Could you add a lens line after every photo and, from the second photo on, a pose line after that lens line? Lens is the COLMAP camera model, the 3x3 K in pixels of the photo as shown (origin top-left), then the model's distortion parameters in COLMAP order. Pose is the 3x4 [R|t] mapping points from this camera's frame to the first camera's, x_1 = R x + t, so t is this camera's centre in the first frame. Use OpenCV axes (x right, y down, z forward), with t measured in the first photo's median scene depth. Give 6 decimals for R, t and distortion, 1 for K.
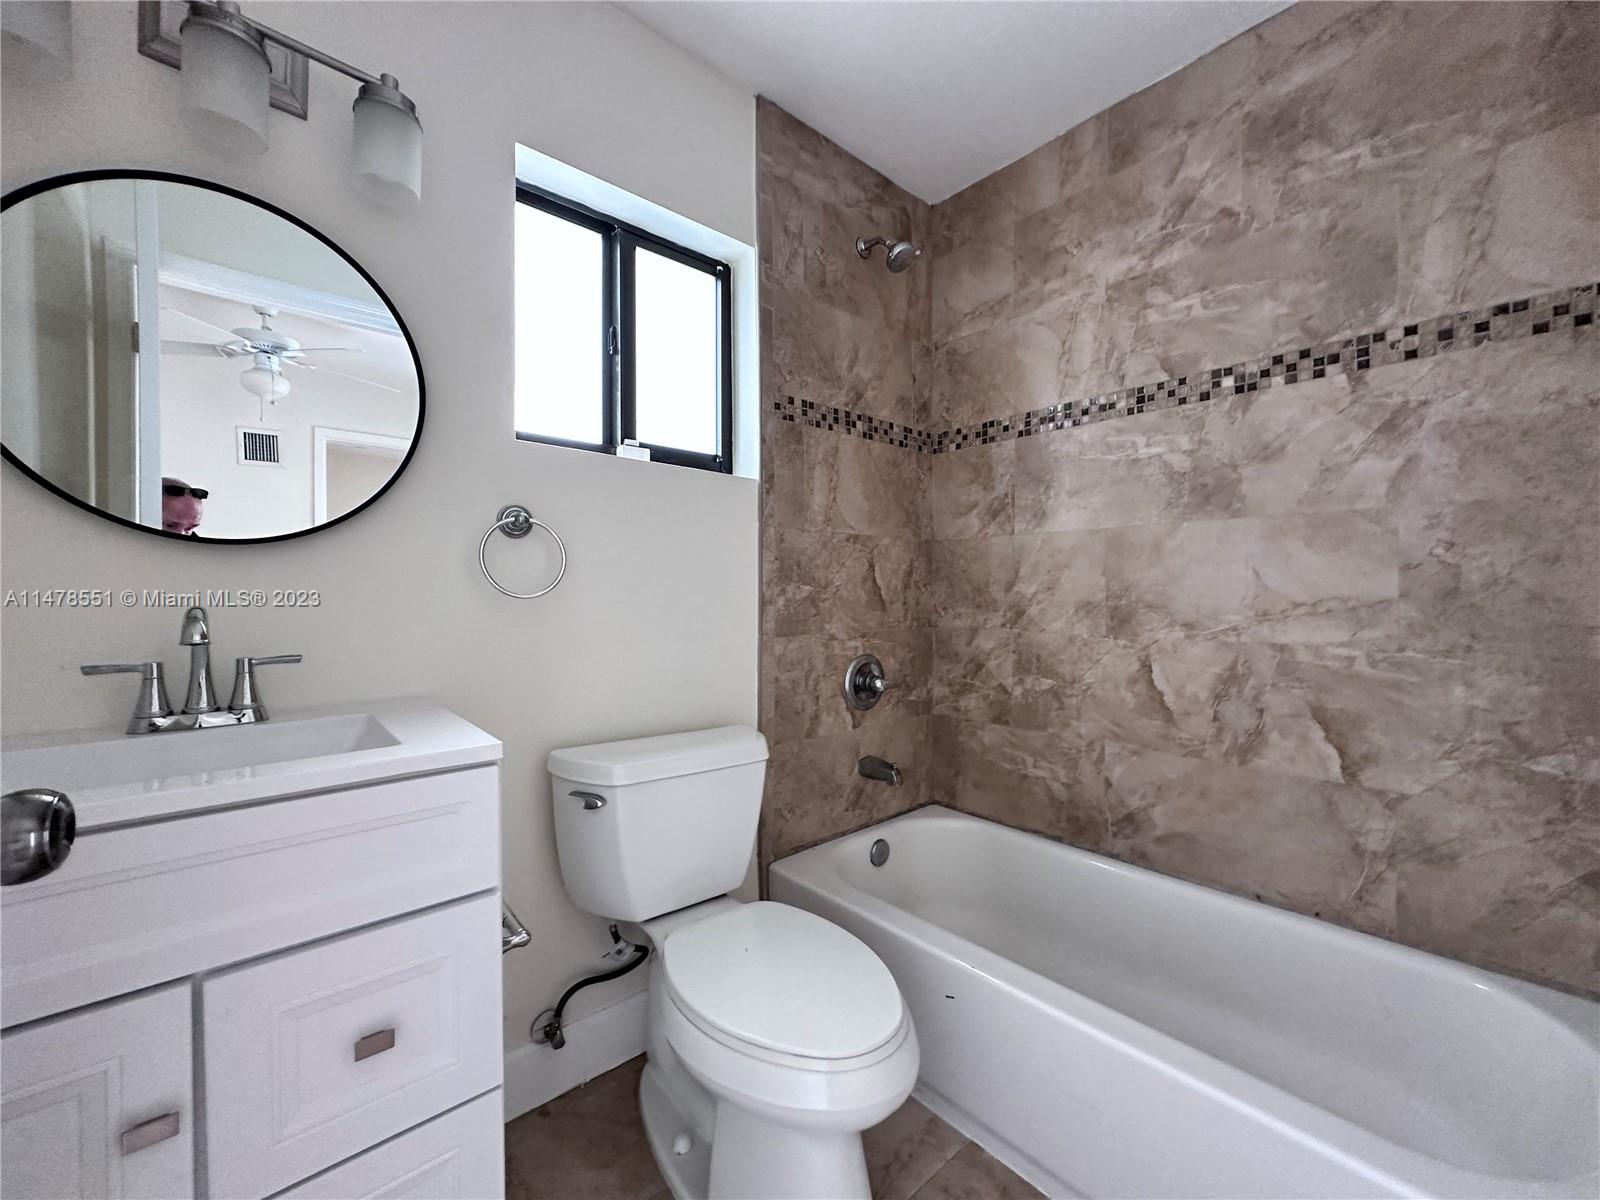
lens RADIAL K [[638.5, 0, 799.6], [0, 638.5, 600.0], [0, 0, 1]] dist [-0.002098, -0.000811]
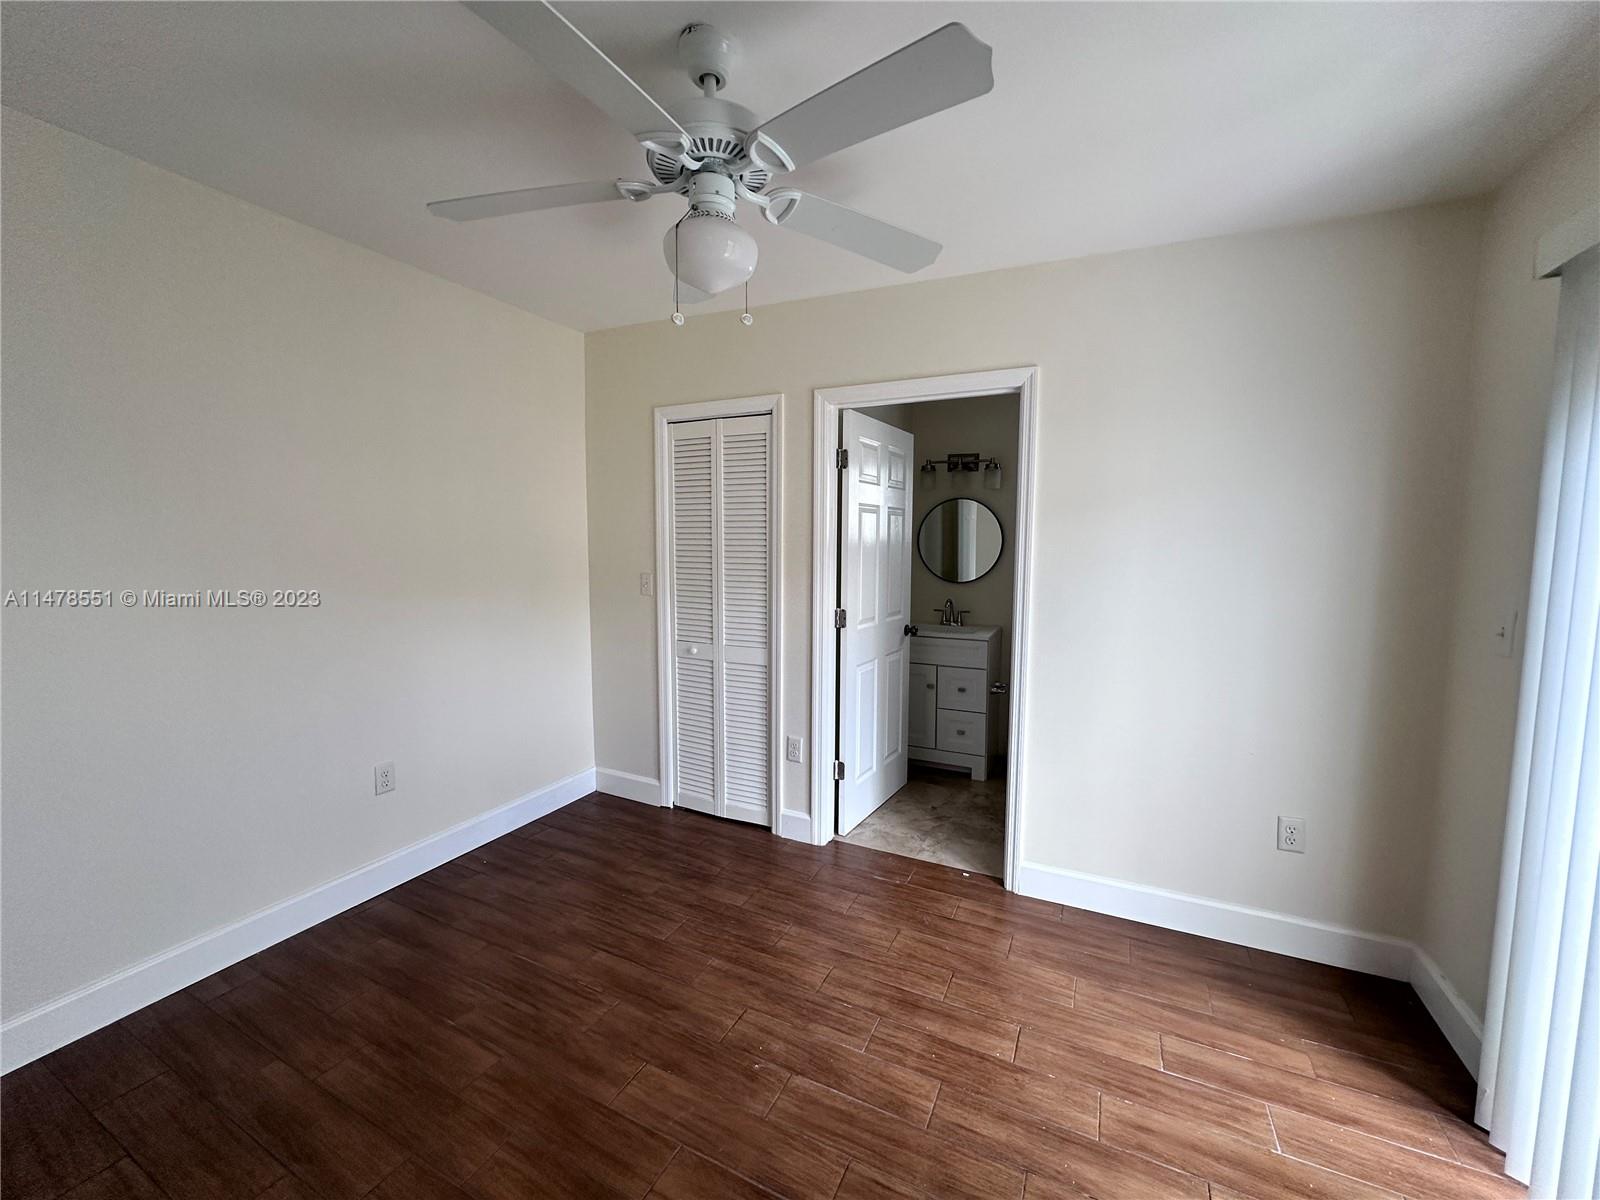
lens RADIAL K [[638.5, 0, 798.9], [0, 638.5, 598.9], [0, 0, 1]] dist [-0.002098, -0.000811]
pose [[0.379240, 0.086377, -0.921258, 3.560306], [-0.011433, 0.995995, 0.088678, -0.475901], [0.925228, -0.023097, 0.378709, -2.167489]]
